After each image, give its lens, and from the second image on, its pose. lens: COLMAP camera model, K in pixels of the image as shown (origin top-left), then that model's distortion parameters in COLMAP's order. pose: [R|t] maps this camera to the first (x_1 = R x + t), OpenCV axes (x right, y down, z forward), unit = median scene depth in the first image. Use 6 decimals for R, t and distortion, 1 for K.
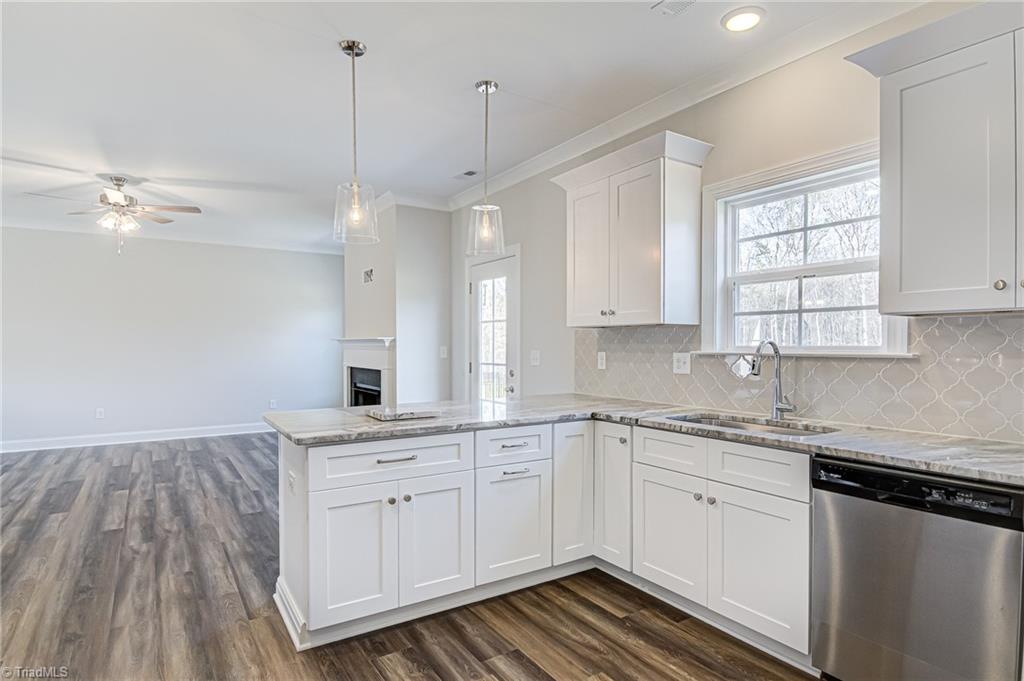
lens RADIAL K [[554.8, 0, 507.7], [0, 554.8, 353.1], [0, 0, 1]] dist [-0.001868, -0.015356]
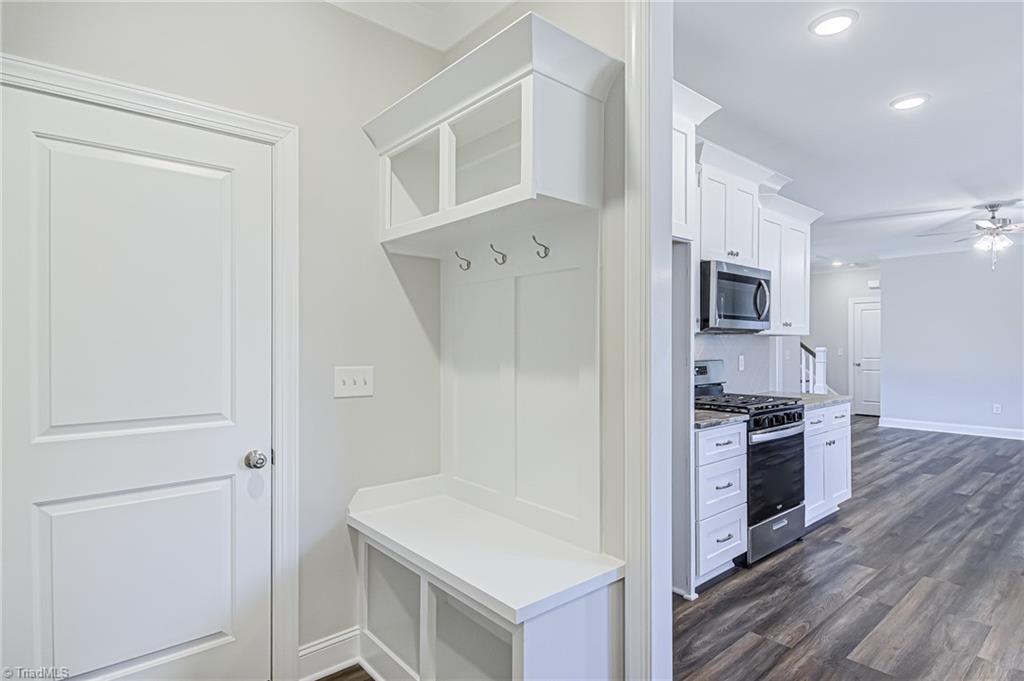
lens RADIAL K [[538.8, 0, 516.1], [0, 538.8, 342.5], [0, 0, 1]] dist [0.003509, -0.004918]
pose [[0.135877, 0.007479, -0.990697, 0.520247], [-0.019900, 0.999790, 0.004818, -0.021262], [0.990526, 0.019060, 0.135997, -0.270620]]
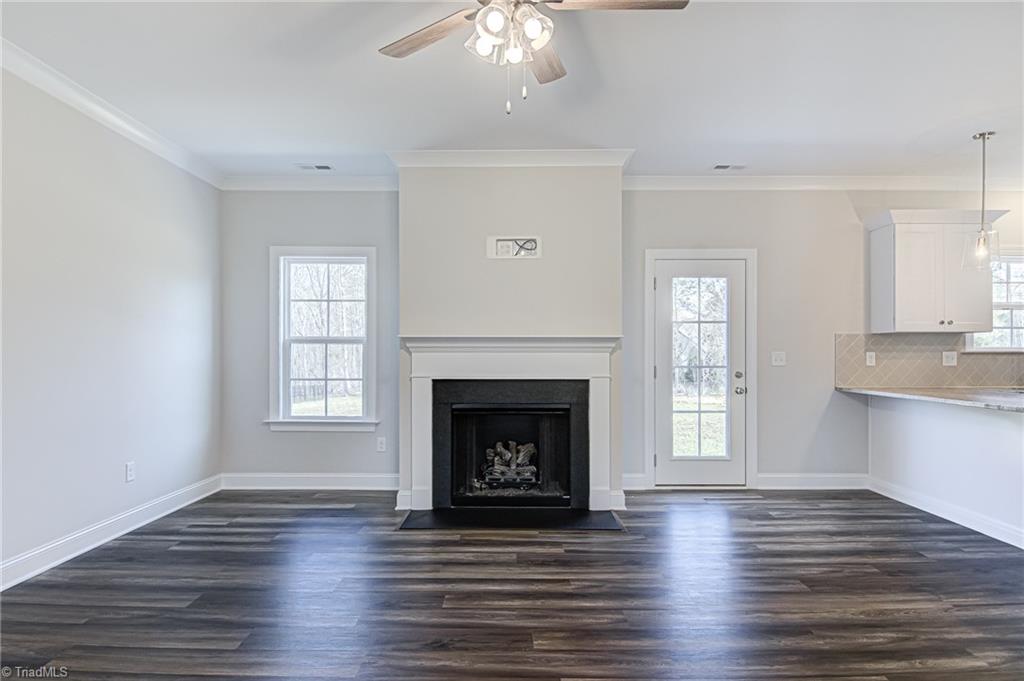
lens RADIAL K [[554.8, 0, 508.3], [0, 554.8, 350.3], [0, 0, 1]] dist [-0.001868, -0.015356]
pose [[0.543385, 0.001000, 0.839483, -1.891210], [0.012544, 0.999878, -0.009310, -0.006012], [-0.839390, 0.015589, 0.543306, 1.411609]]
